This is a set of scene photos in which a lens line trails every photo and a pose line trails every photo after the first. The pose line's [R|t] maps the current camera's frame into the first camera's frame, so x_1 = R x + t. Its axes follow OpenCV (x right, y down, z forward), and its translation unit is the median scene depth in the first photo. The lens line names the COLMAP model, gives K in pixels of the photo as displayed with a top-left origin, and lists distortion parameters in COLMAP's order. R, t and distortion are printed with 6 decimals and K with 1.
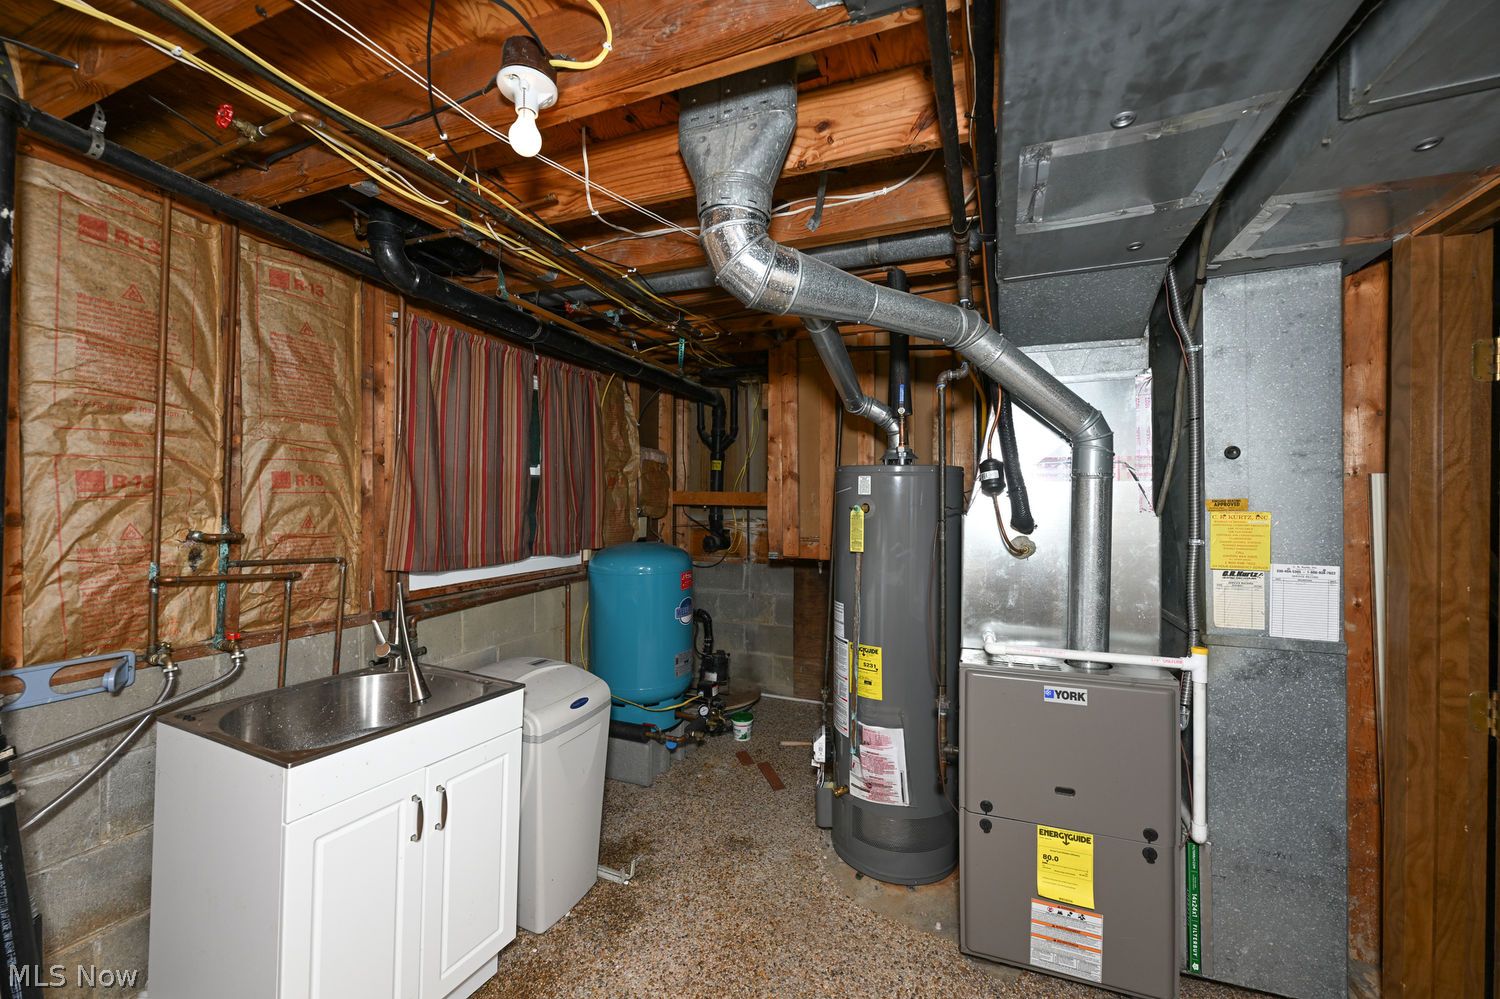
lens RADIAL K [[595.7, 0, 748.2], [0, 595.7, 504.0], [0, 0, 1]] dist [-0.002549, -0.000090]
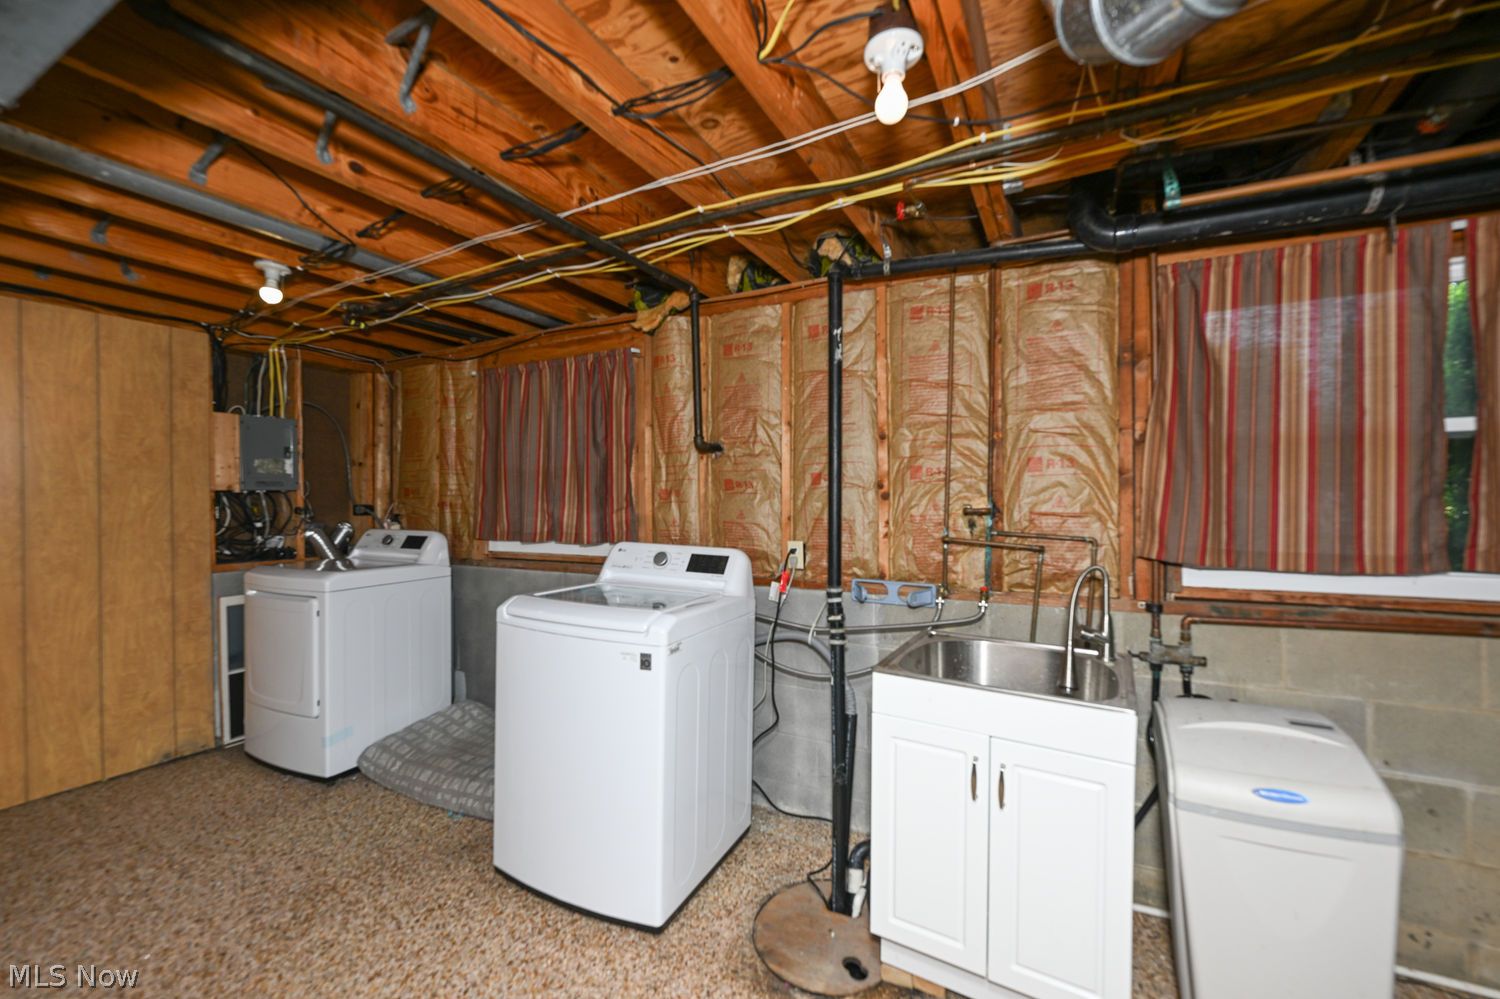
lens RADIAL K [[595.7, 0, 748.2], [0, 595.7, 504.0], [0, 0, 1]] dist [-0.002549, -0.000090]
pose [[-0.099384, 0.001460, -0.995048, 0.365300], [-0.003537, 0.999992, 0.001820, 0.030532], [0.995043, 0.003701, -0.099378, 0.490993]]
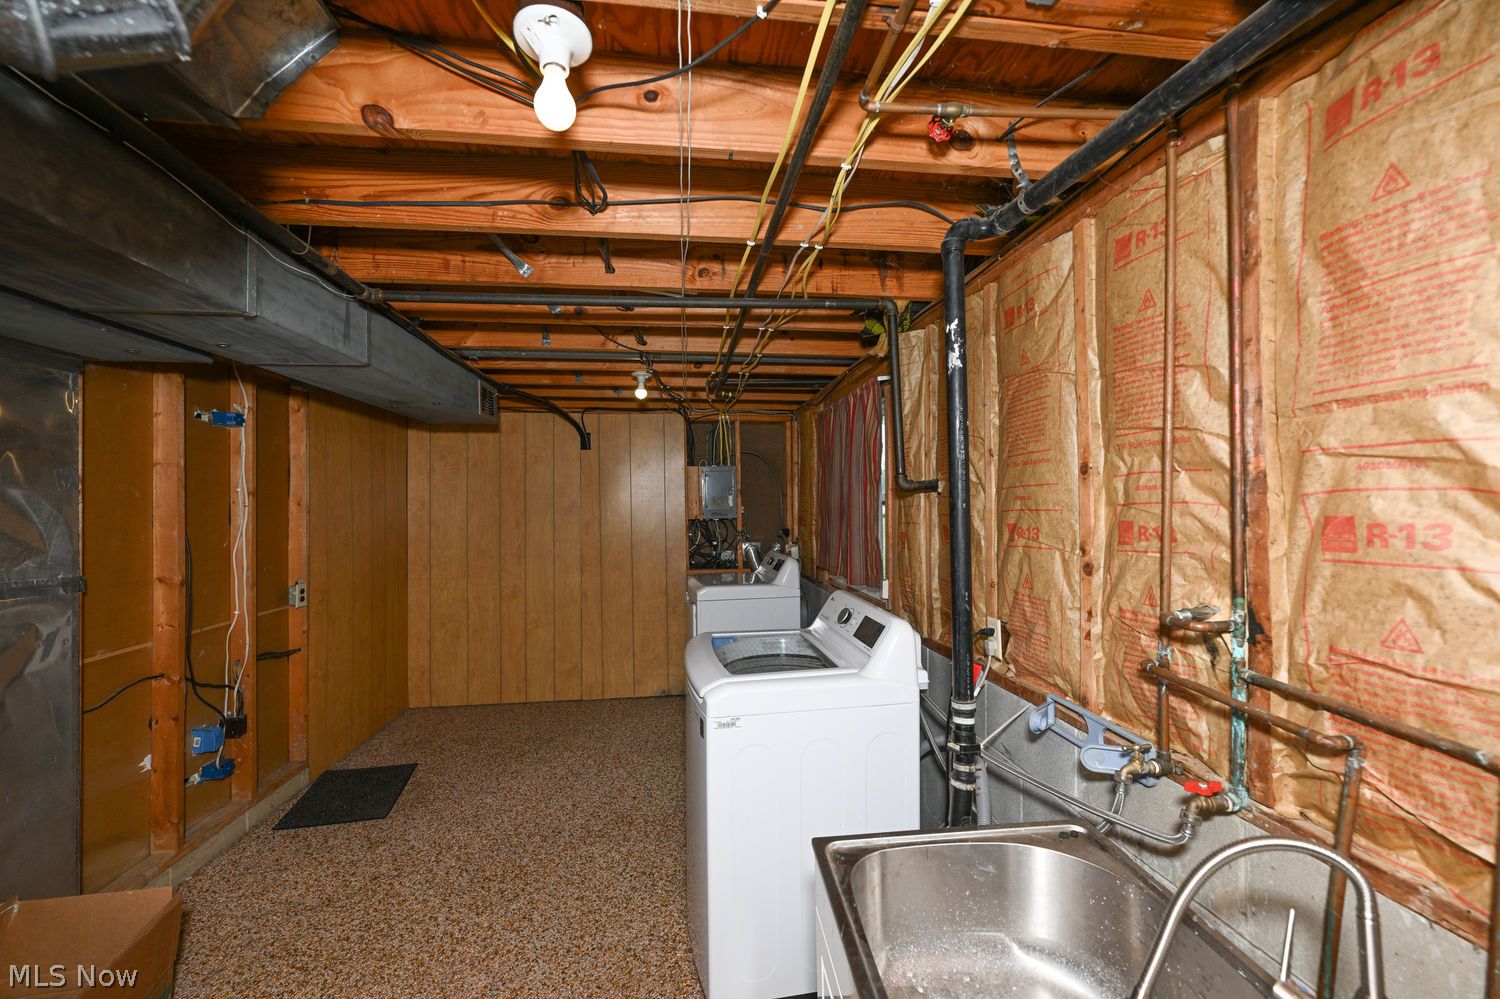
lens RADIAL K [[581.3, 0, 750.0], [0, 581.3, 499.5], [0, 0, 1]] dist [-0.000699, 0.000018]
pose [[-0.863524, -0.001999, -0.504303, -0.121270], [0.001966, 0.999971, -0.007330, -0.057451], [0.504303, -0.007322, -0.863495, 1.010389]]
